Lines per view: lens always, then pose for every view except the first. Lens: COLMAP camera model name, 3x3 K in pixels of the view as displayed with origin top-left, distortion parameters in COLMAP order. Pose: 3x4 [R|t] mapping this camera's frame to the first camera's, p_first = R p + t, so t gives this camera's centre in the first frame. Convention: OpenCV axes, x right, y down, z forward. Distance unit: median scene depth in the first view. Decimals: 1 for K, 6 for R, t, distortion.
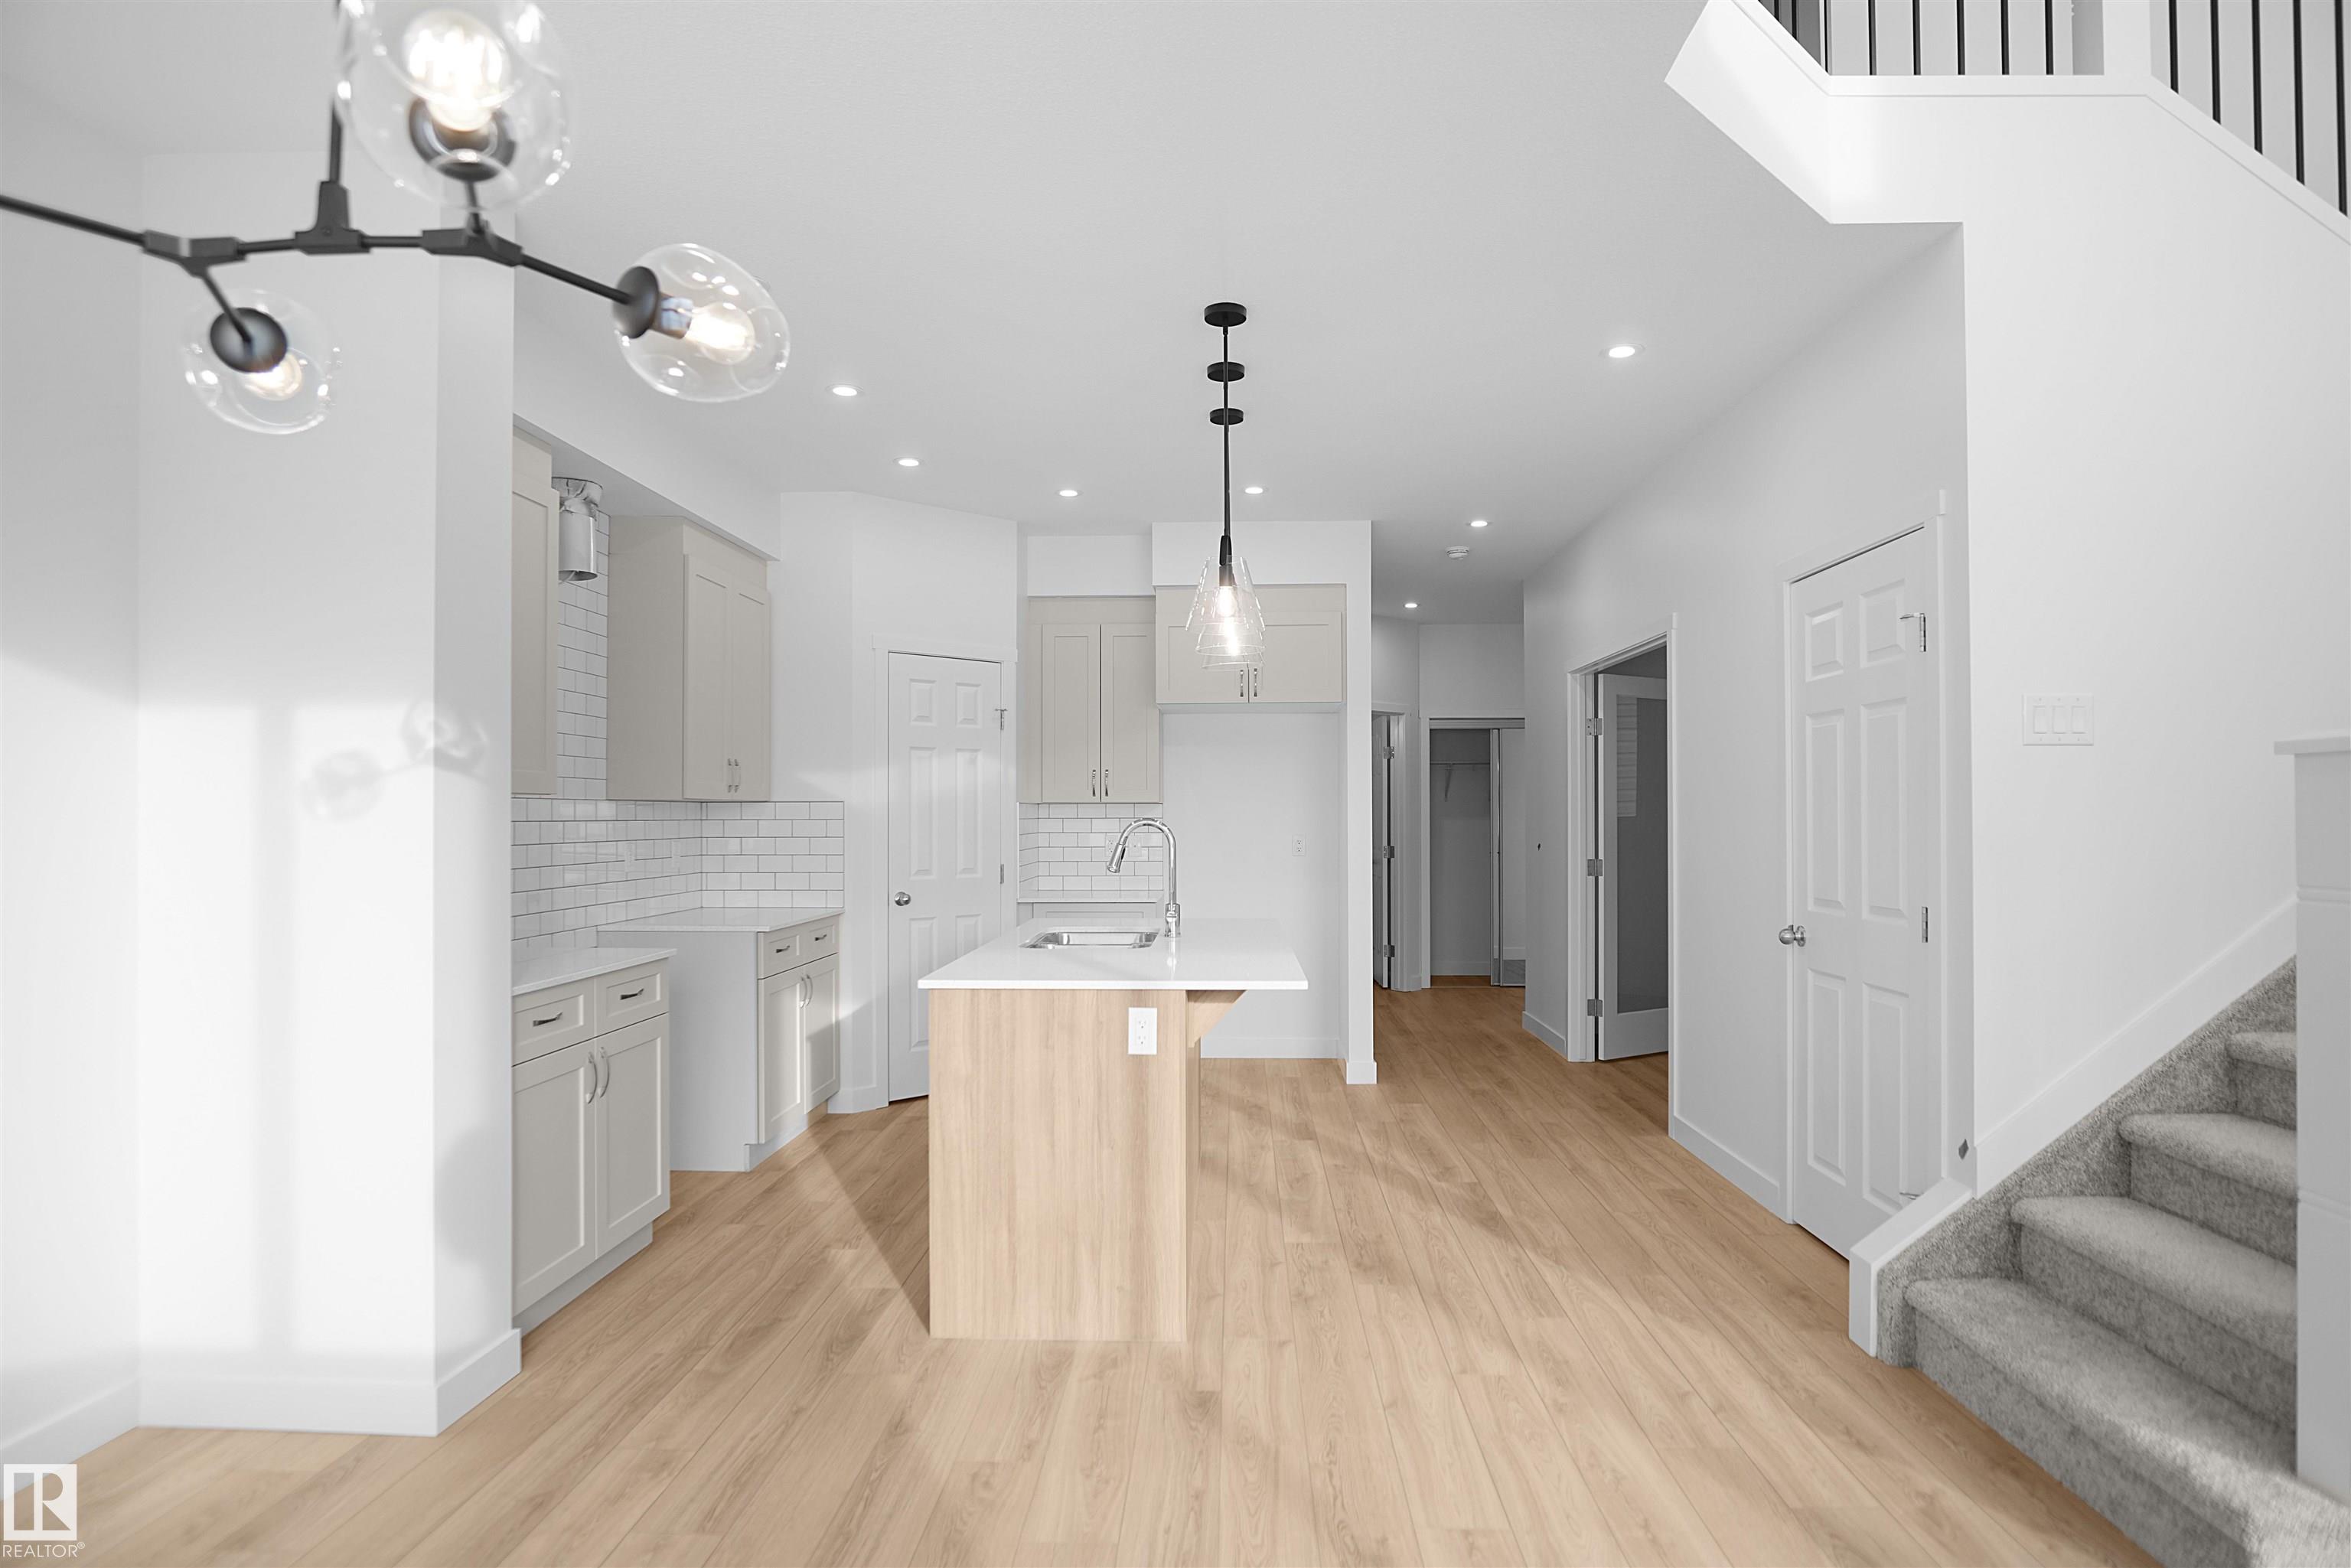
lens RADIAL K [[1283.8, 0, 1158.7], [0, 1283.8, 823.9], [0, 0, 1]] dist [-0.031229, 0.007408]
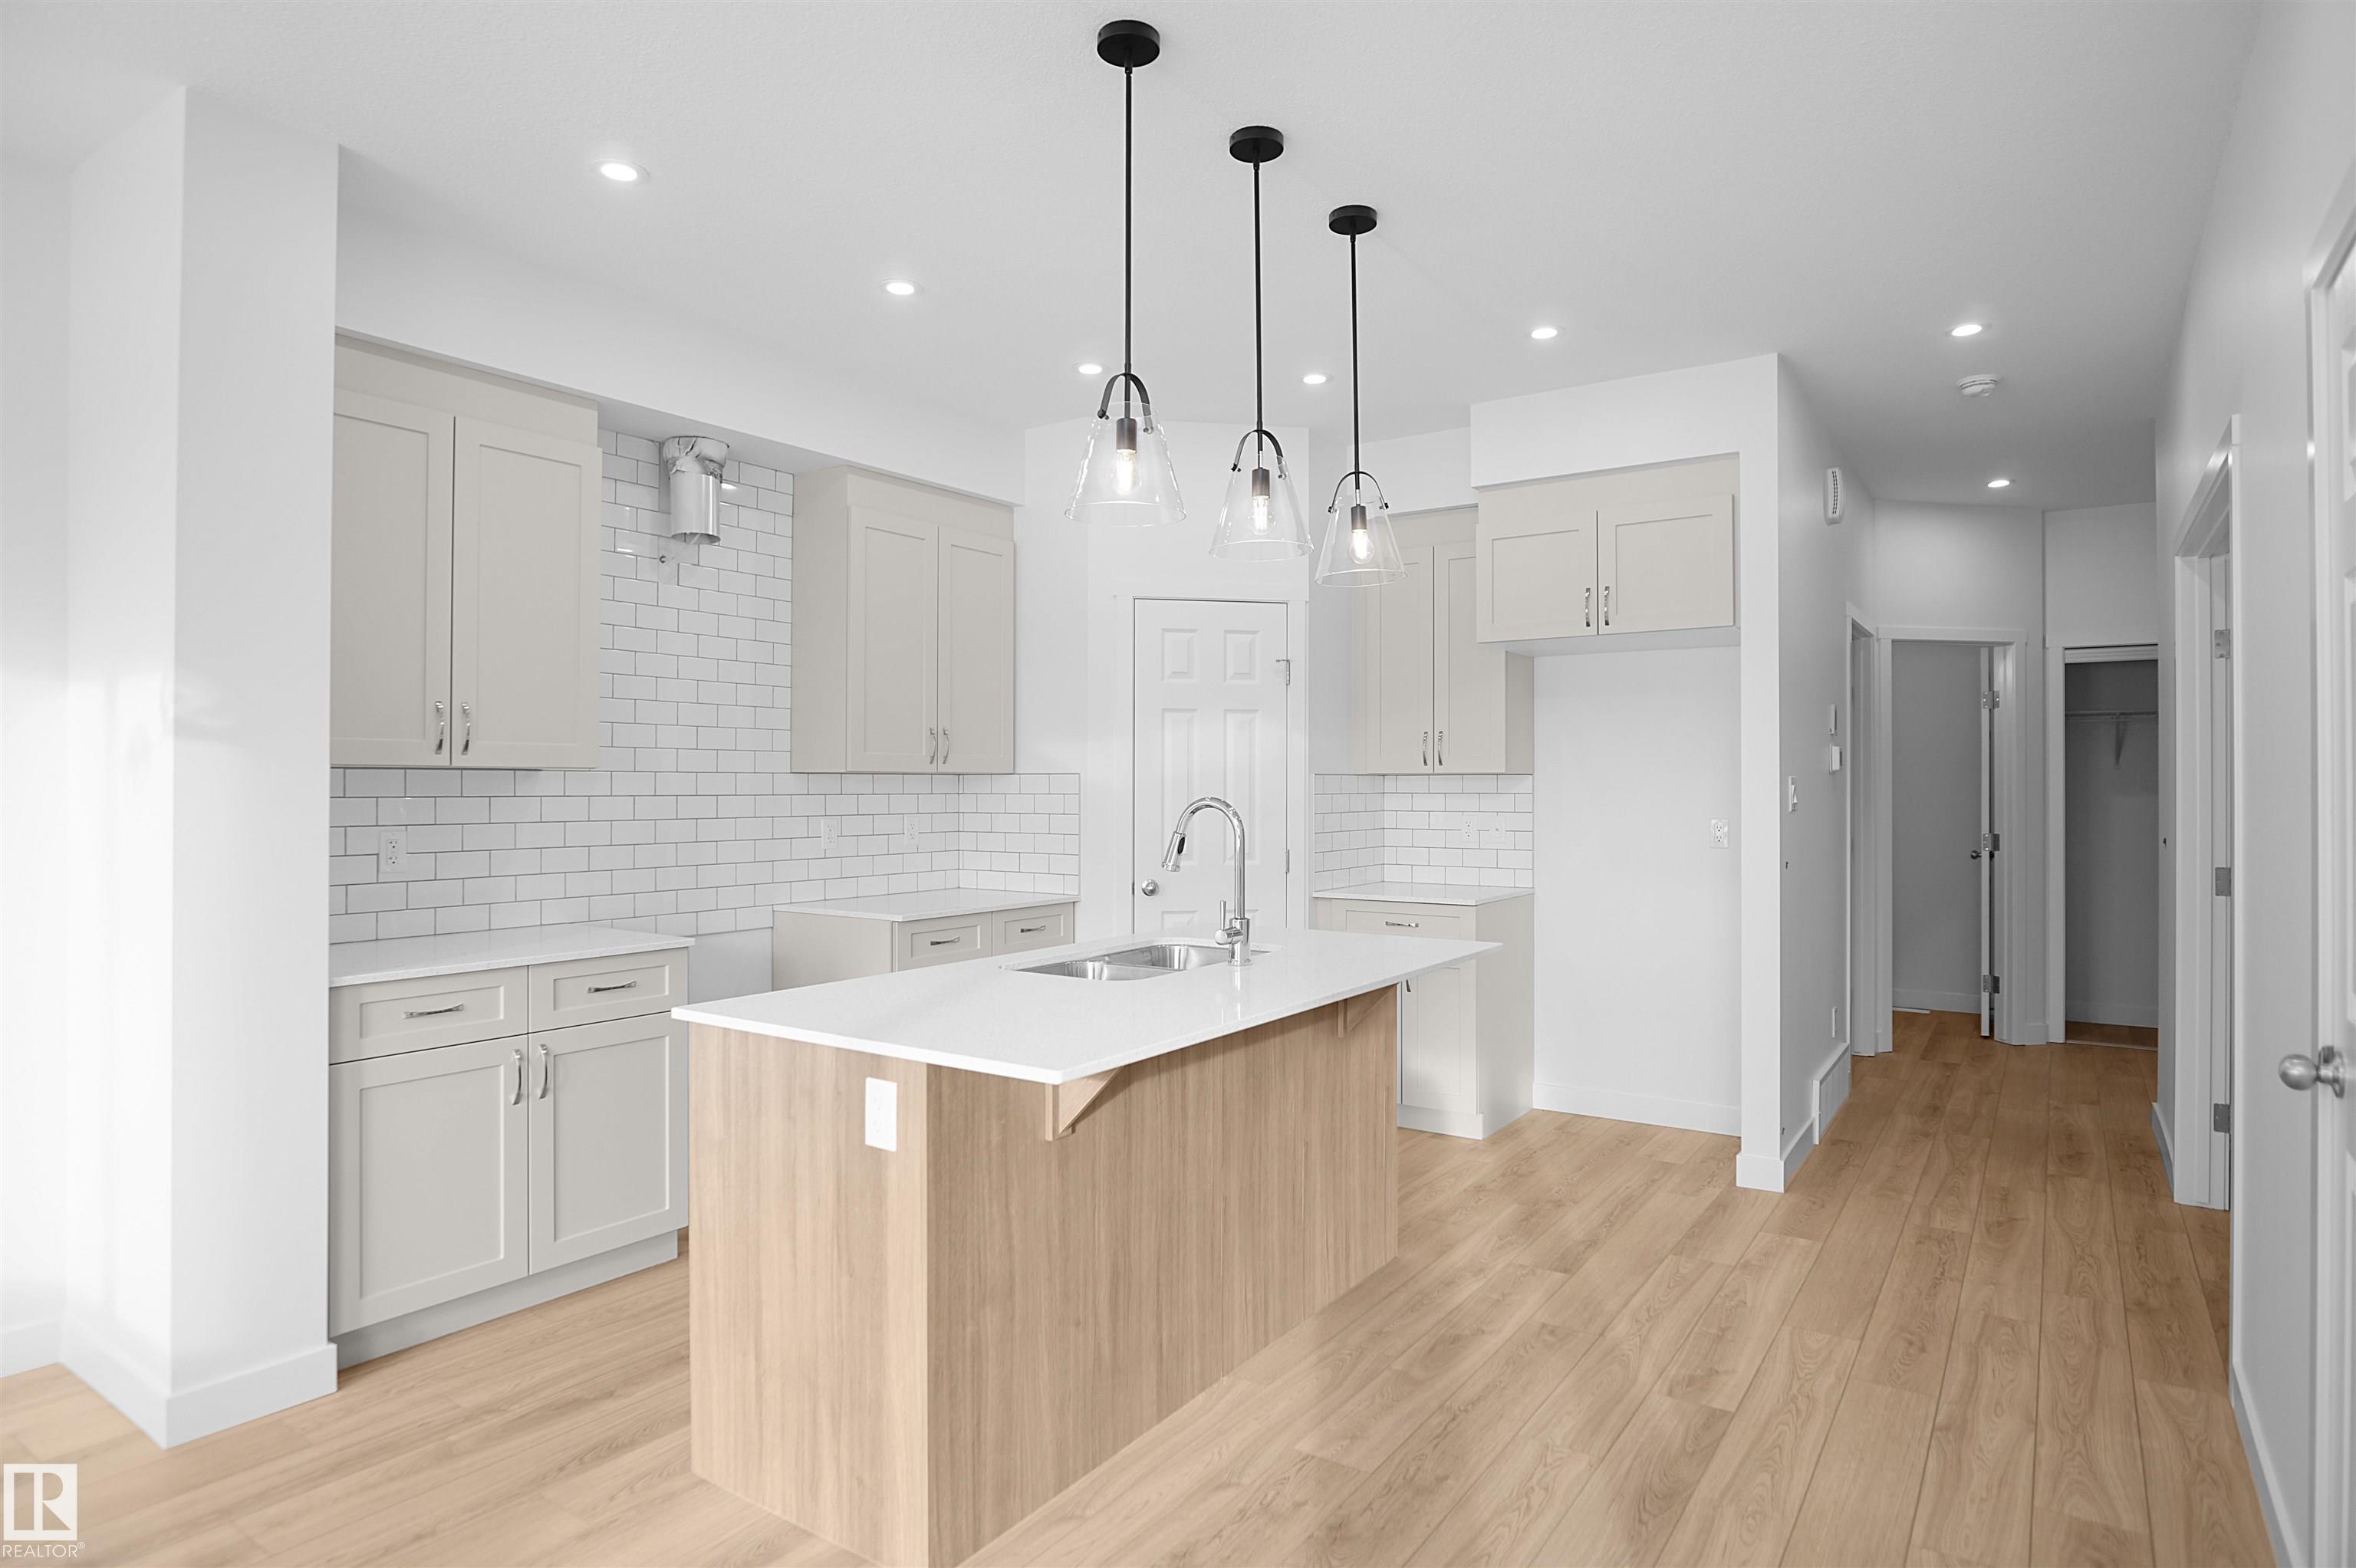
lens RADIAL K [[1286.4, 0, 1175.3], [0, 1286.4, 794.5], [0, 0, 1]] dist [-0.031229, 0.007408]
pose [[0.850734, 0.006592, -0.525555, 0.369645], [-0.005980, 0.999978, 0.002862, -0.008388], [0.525562, 0.000708, 0.850755, 0.392779]]
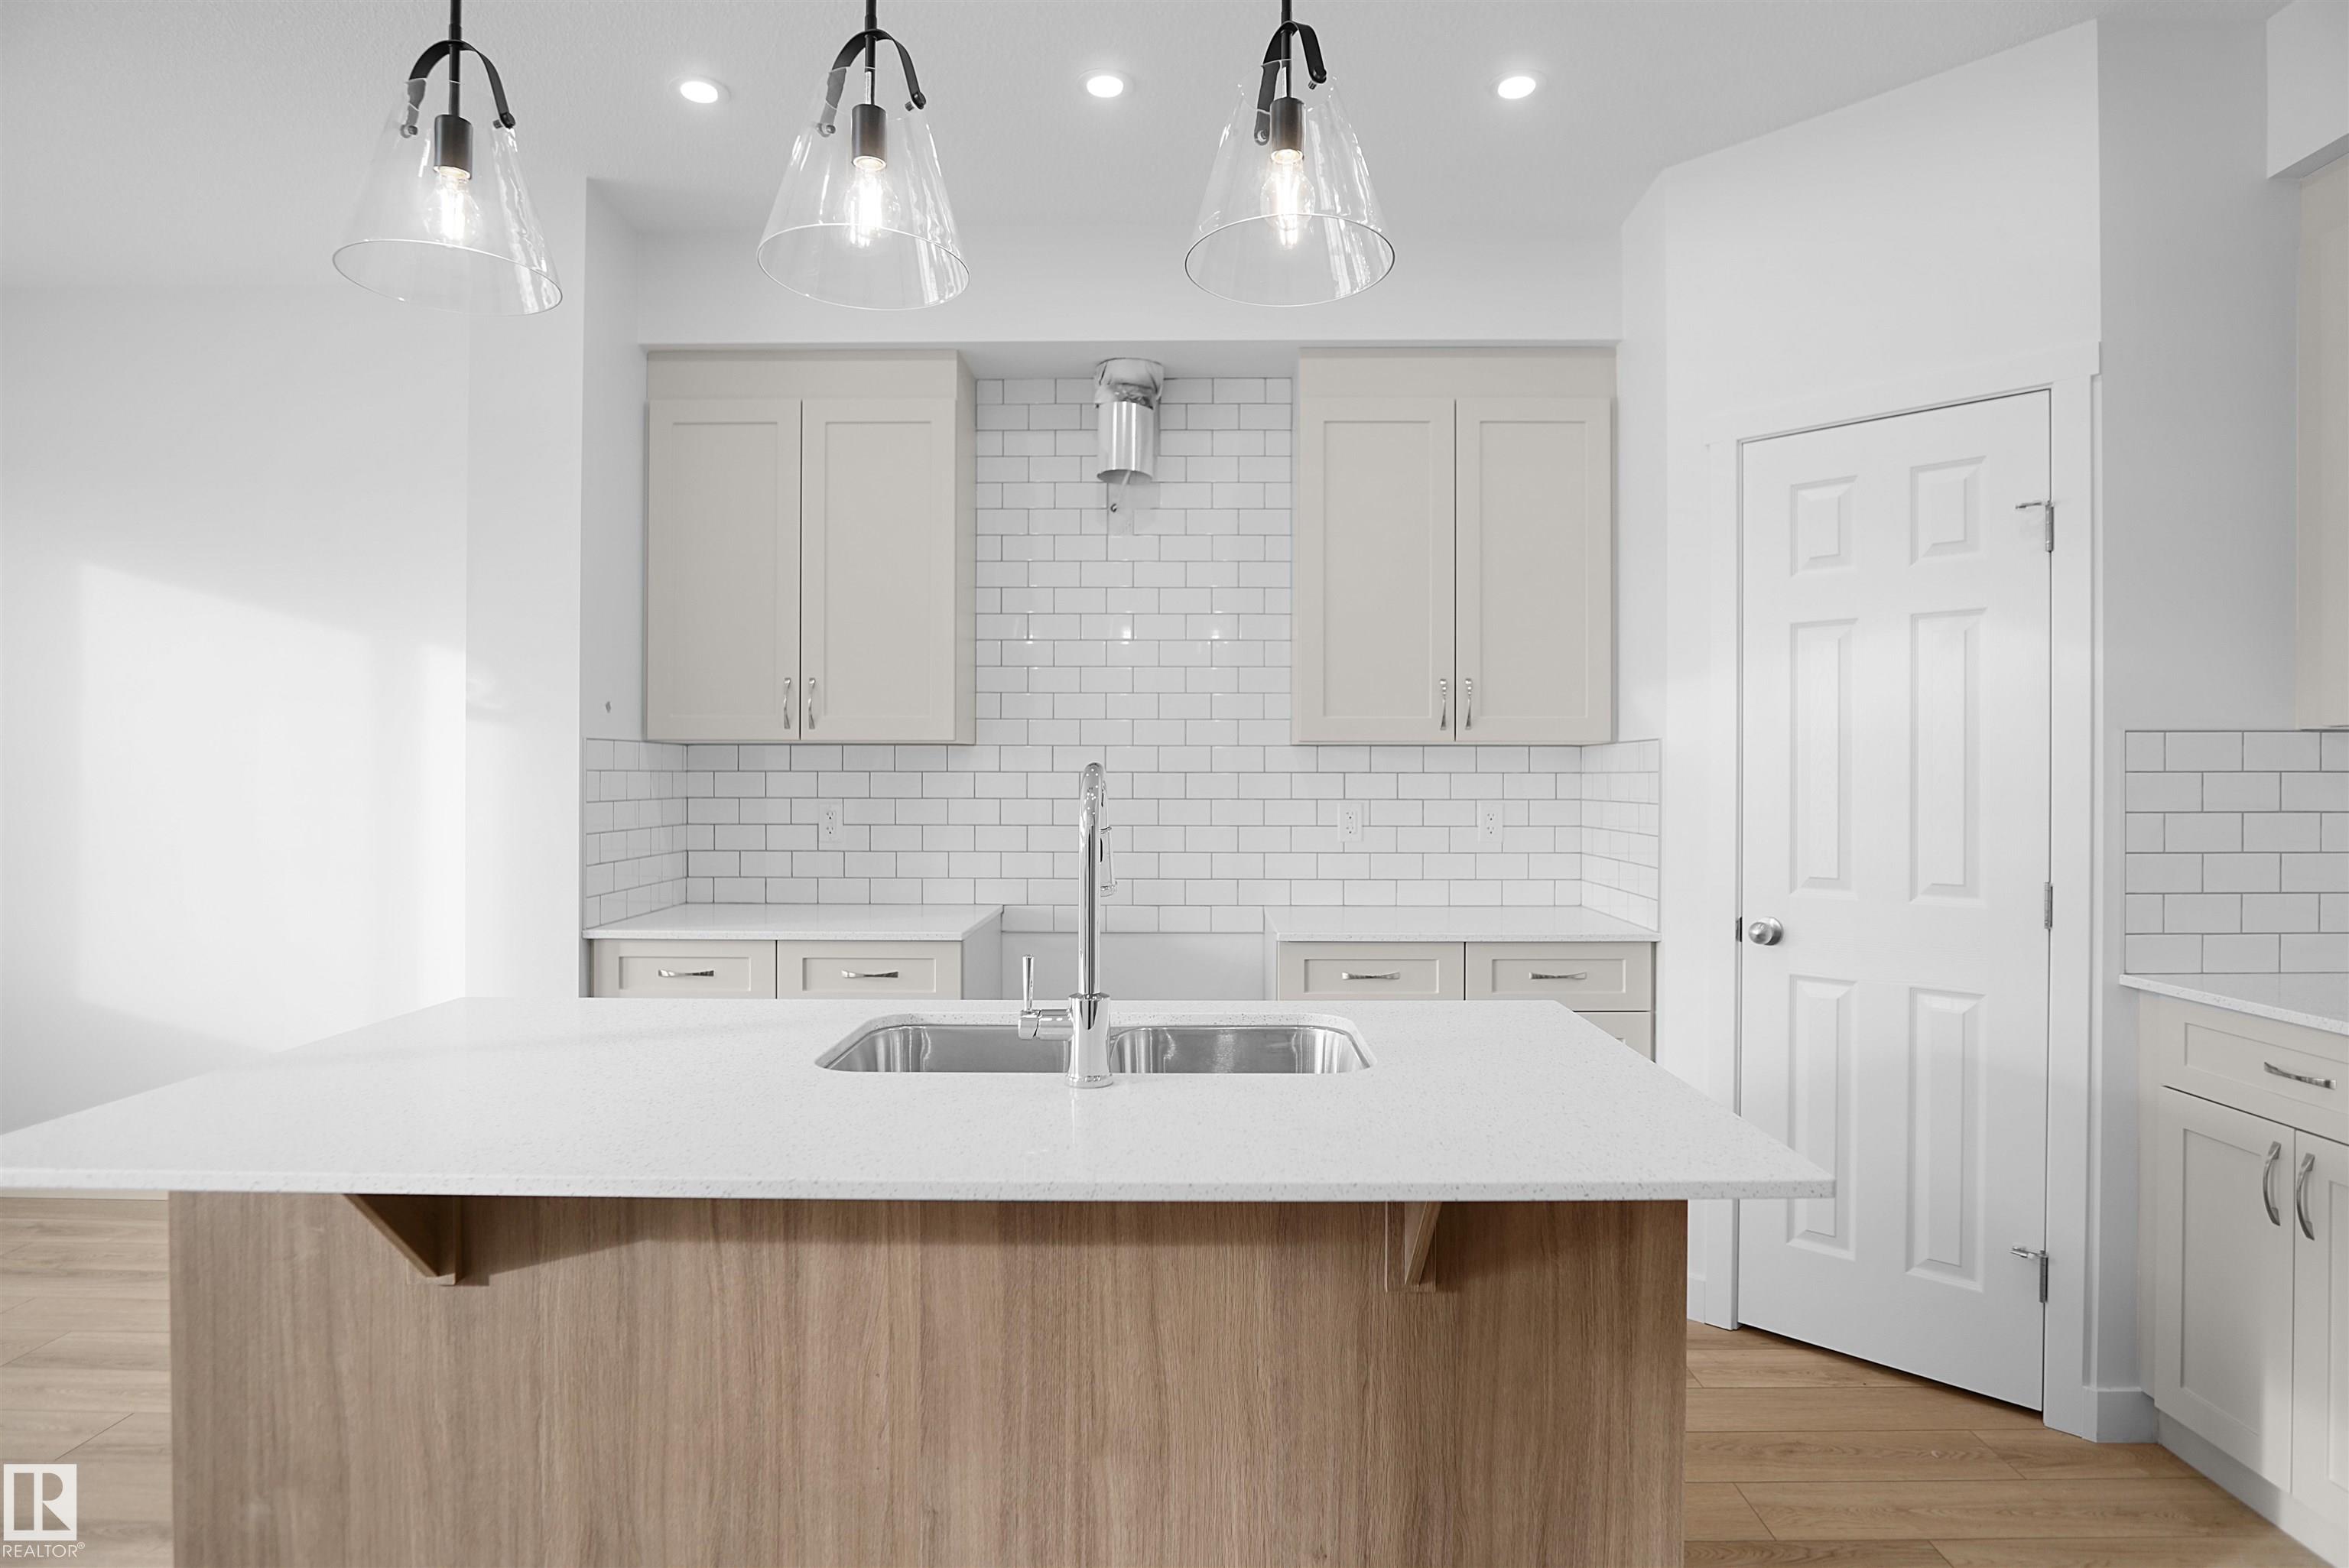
lens RADIAL K [[1282.6, 0, 1170.1], [0, 1282.6, 775.4], [0, 0, 1]] dist [-0.031229, 0.007408]
pose [[0.038554, 0.001262, -0.999256, 0.396334], [-0.008527, 0.999963, 0.000934, -0.000887], [0.999220, 0.008484, 0.038563, 1.051993]]
